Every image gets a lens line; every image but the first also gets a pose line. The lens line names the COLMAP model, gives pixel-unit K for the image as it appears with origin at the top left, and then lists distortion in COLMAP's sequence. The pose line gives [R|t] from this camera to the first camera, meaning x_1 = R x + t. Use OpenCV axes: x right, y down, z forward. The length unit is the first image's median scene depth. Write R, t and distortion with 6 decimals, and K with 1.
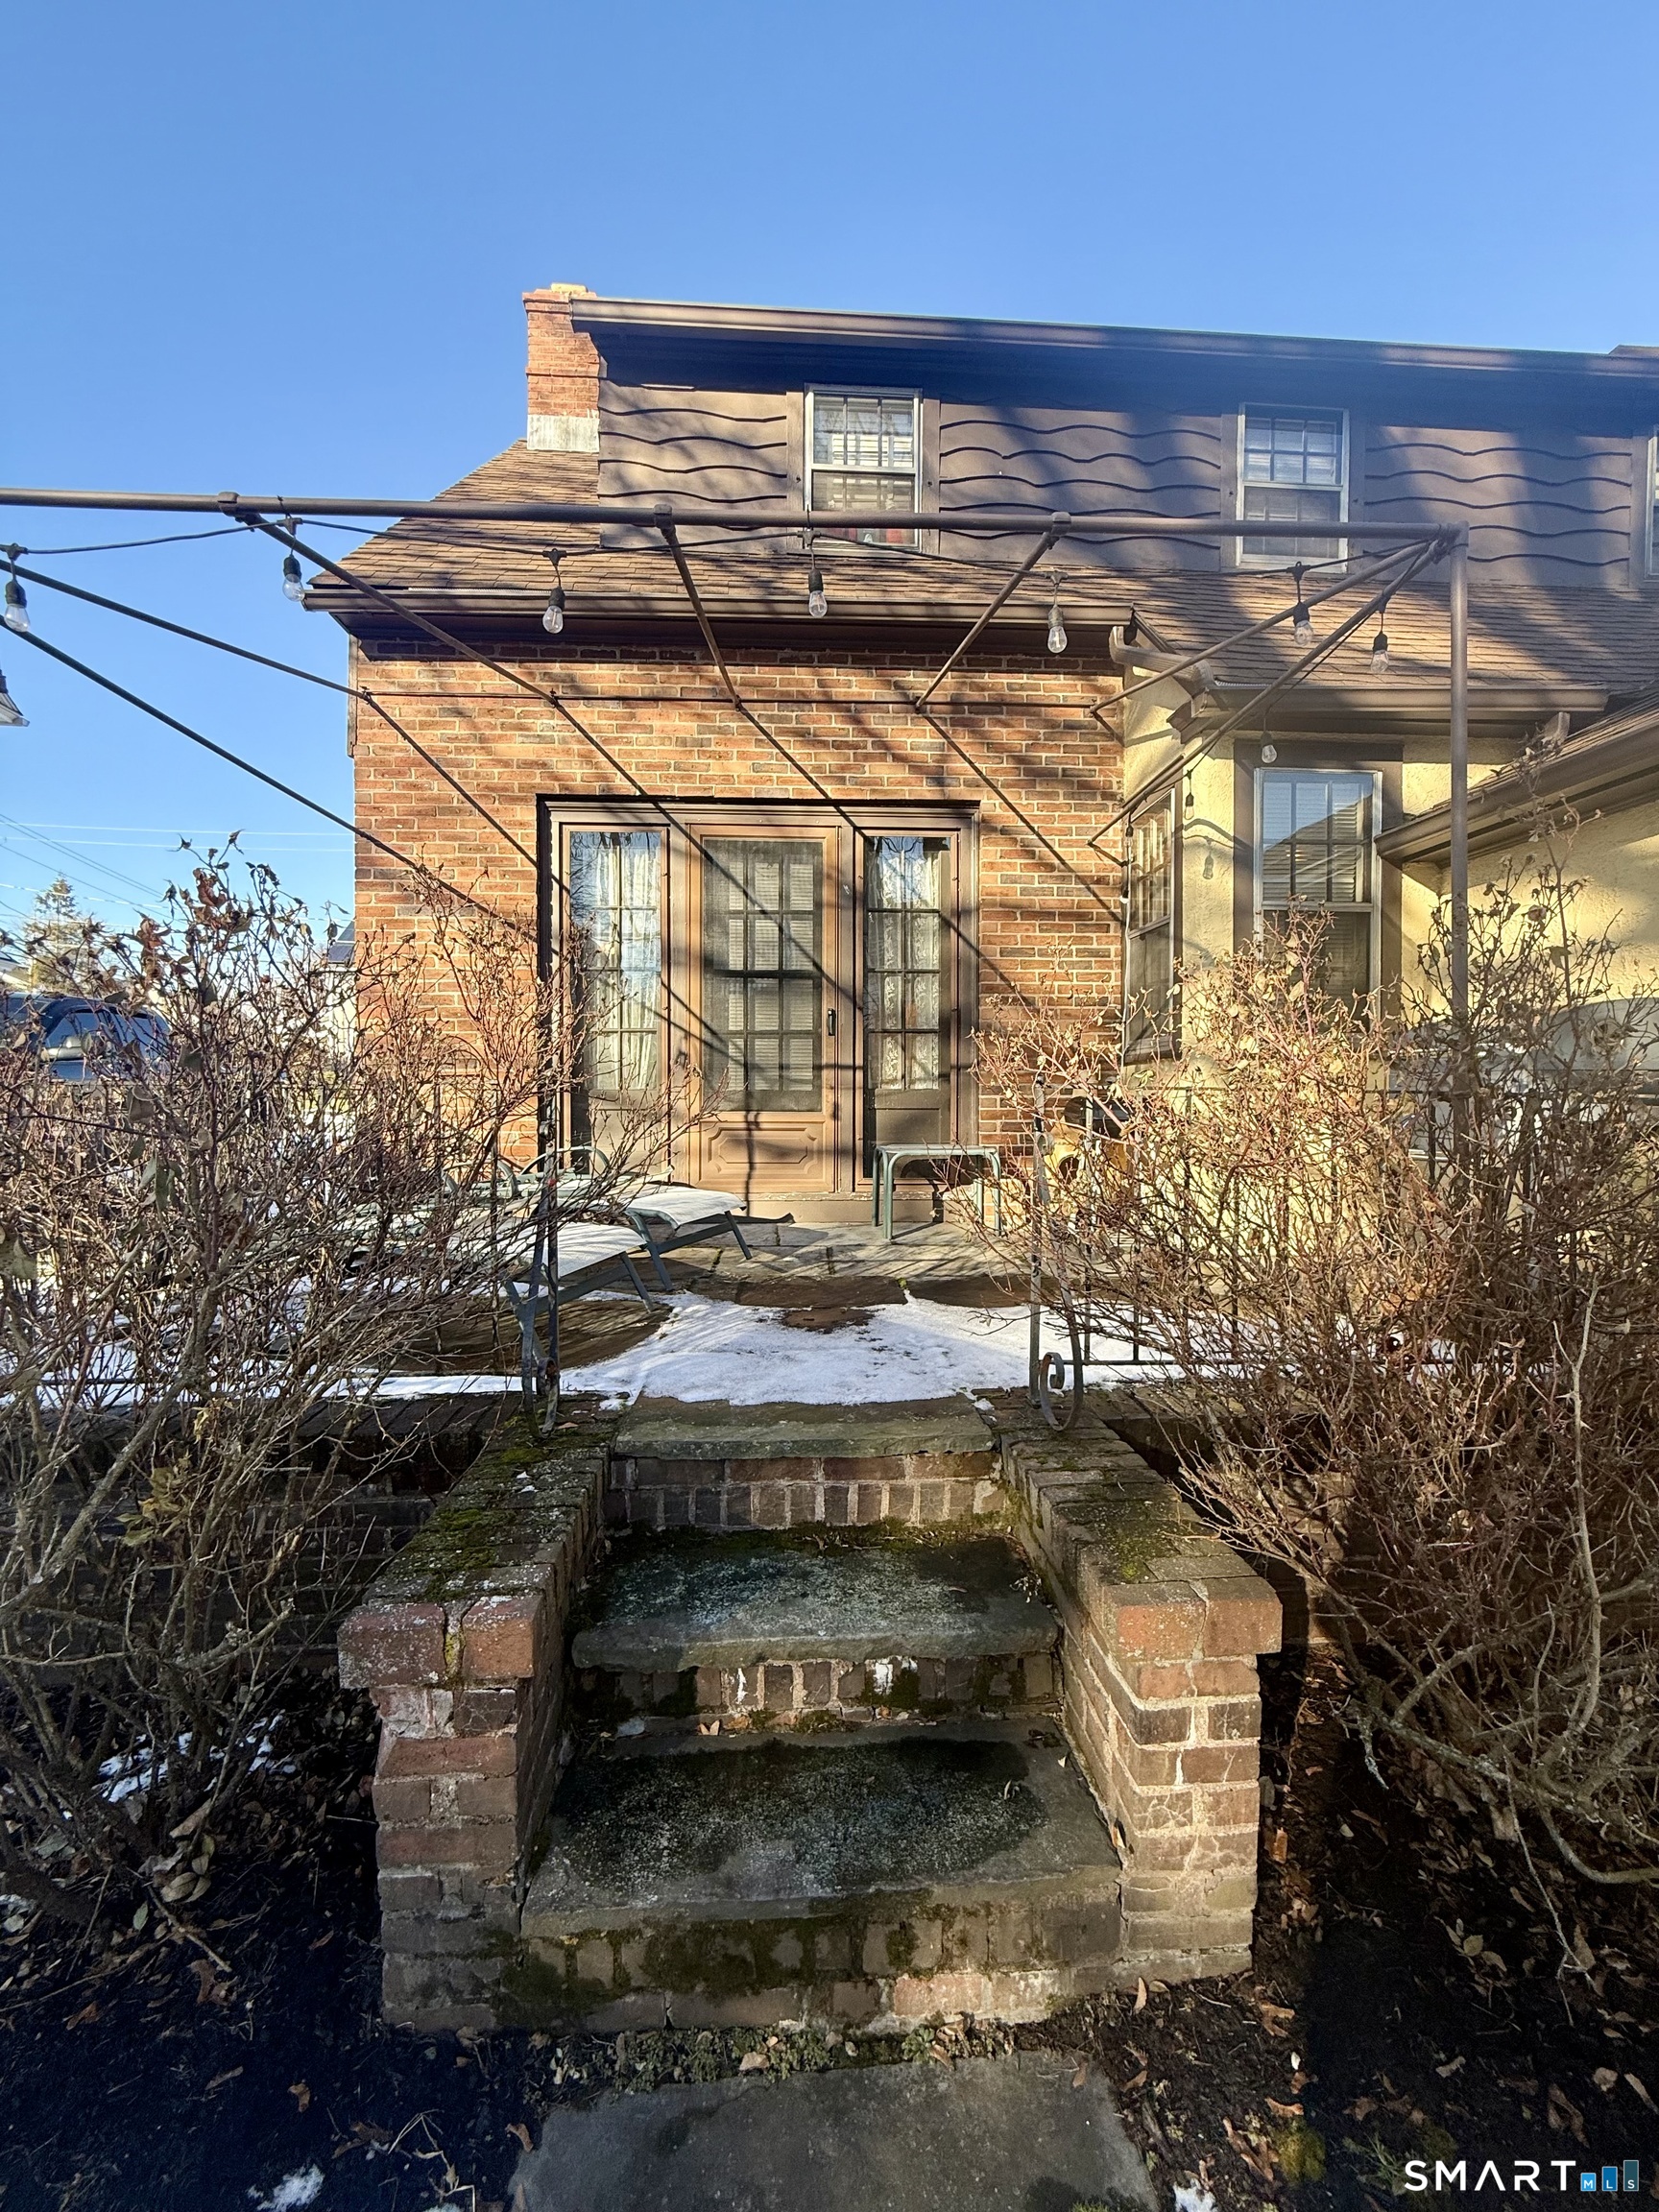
lens RADIAL K [[879.9, 0, 831.0], [0, 879.9, 1105.6], [0, 0, 1]] dist [-0.001564, -0.000148]
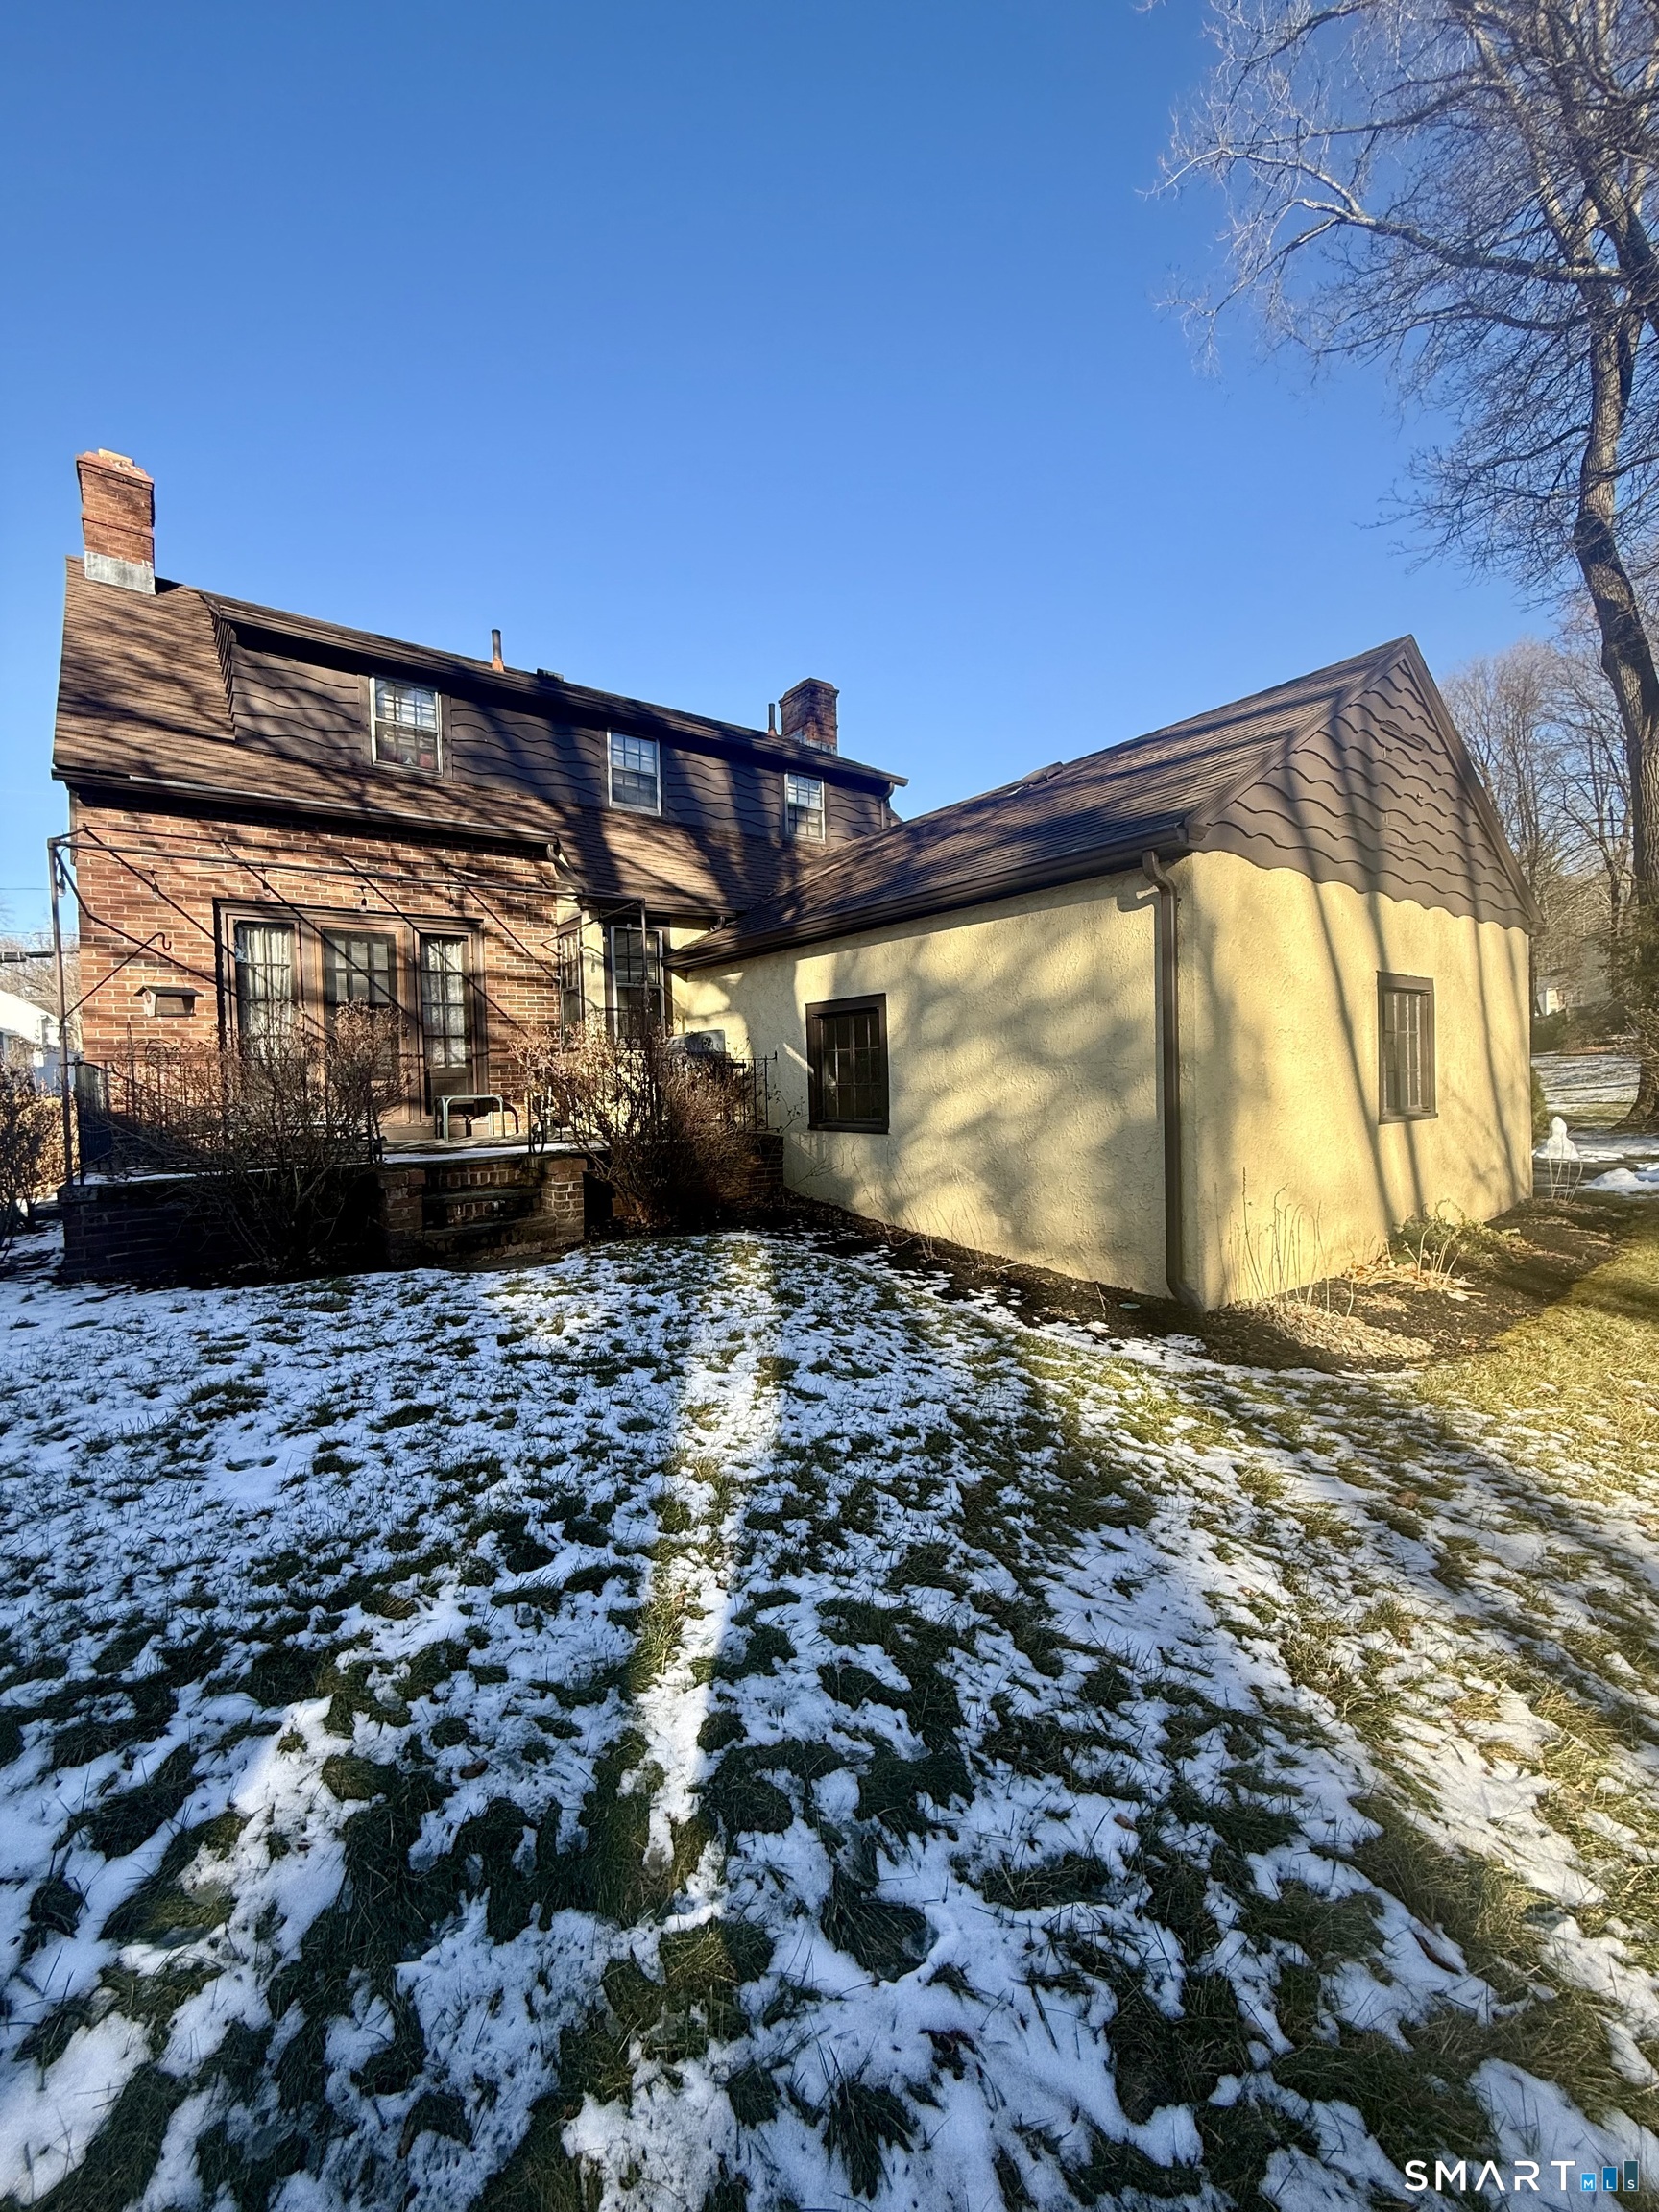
lens RADIAL K [[879.9, 0, 824.9], [0, 879.9, 1110.0], [0, 0, 1]] dist [-0.001564, -0.000148]
pose [[0.832141, -0.042158, 0.552959, -0.298818], [0.034982, 0.999111, 0.023528, 0.057689], [-0.553459, -0.000235, 0.832876, -1.054556]]
